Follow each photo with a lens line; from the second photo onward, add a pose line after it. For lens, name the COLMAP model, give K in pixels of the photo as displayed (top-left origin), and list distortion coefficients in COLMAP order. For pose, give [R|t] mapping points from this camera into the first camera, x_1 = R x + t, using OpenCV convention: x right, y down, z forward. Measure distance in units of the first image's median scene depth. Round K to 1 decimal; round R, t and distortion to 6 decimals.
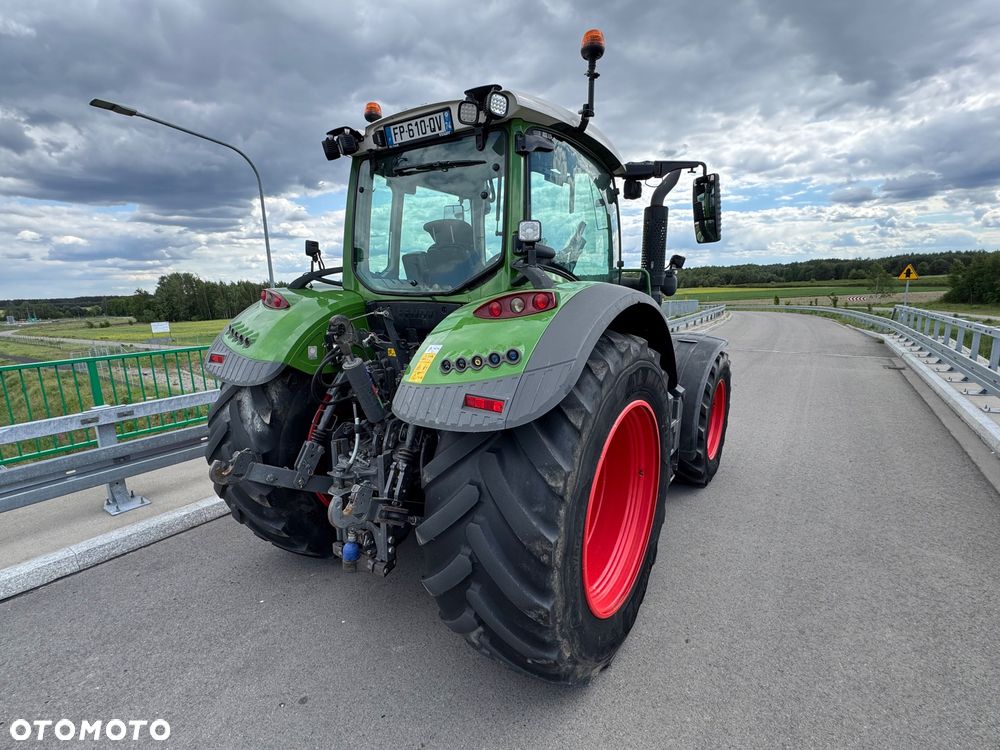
lens RADIAL K [[470.8, 0, 508.0], [0, 470.8, 383.4], [0, 0, 1]] dist [-0.000973, -0.000249]
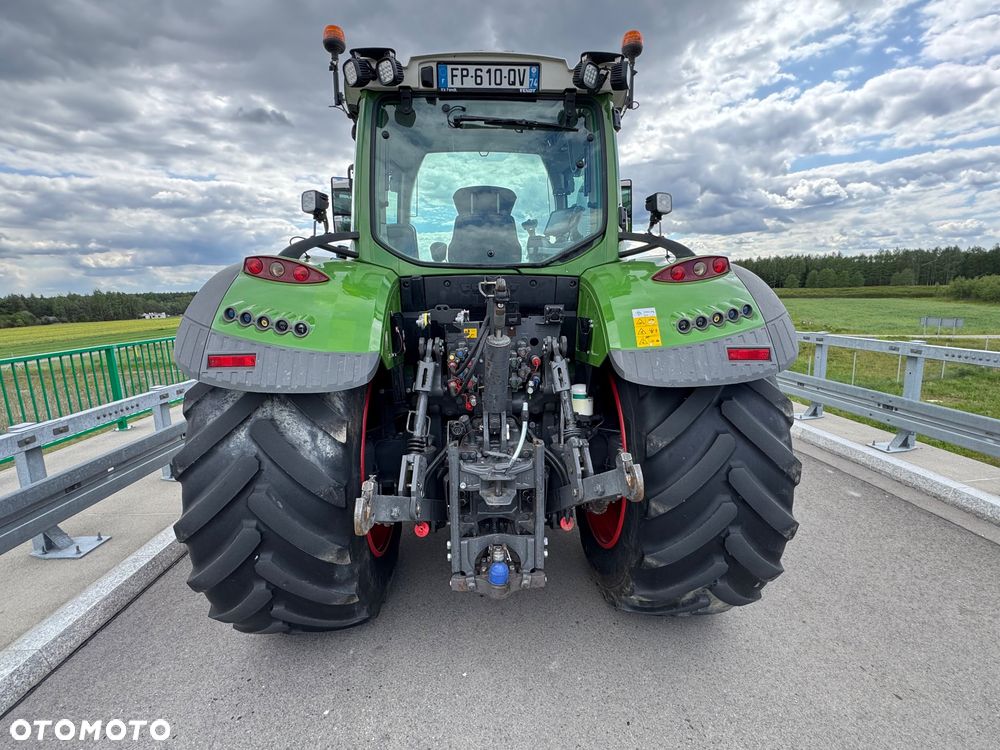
lens RADIAL K [[470.8, 0, 503.3], [0, 470.8, 386.9], [0, 0, 1]] dist [-0.000973, -0.000249]
pose [[0.798982, -0.112060, 0.590821, -0.733343], [0.126690, 0.991800, 0.016787, 0.022512], [-0.587858, 0.061439, 0.806628, 0.299966]]
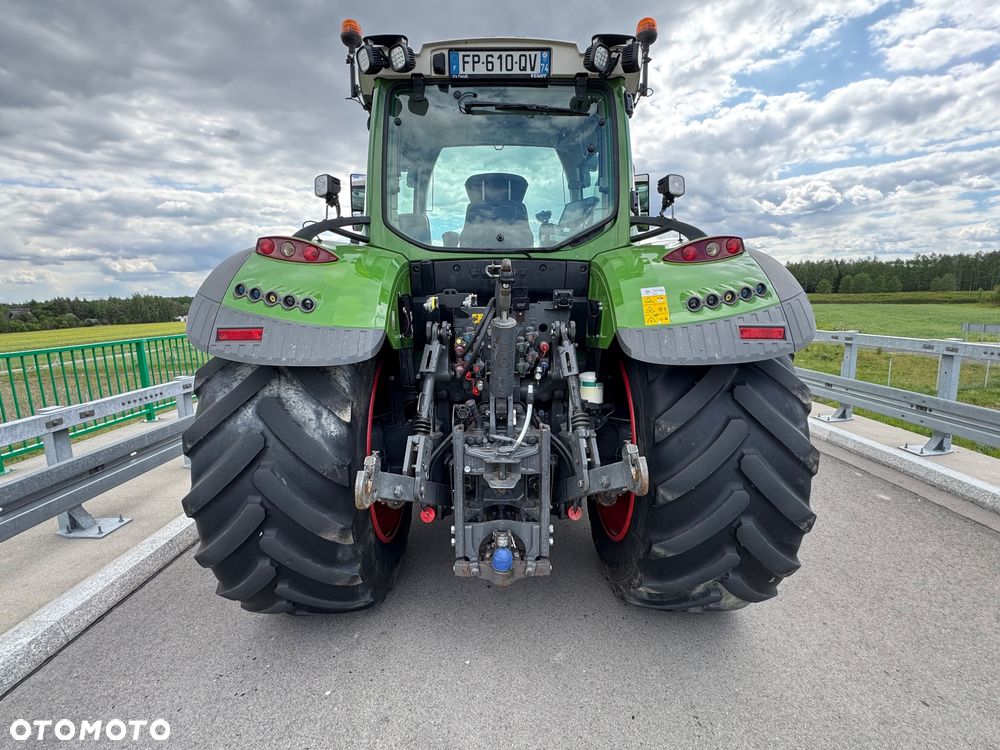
lens RADIAL K [[470.8, 0, 502.2], [0, 470.8, 385.2], [0, 0, 1]] dist [-0.000973, -0.000249]
pose [[0.828359, -0.094398, 0.552188, -0.711170], [0.115501, 0.993301, -0.003460, 0.061153], [-0.548162, 0.066644, 0.833713, 0.293055]]
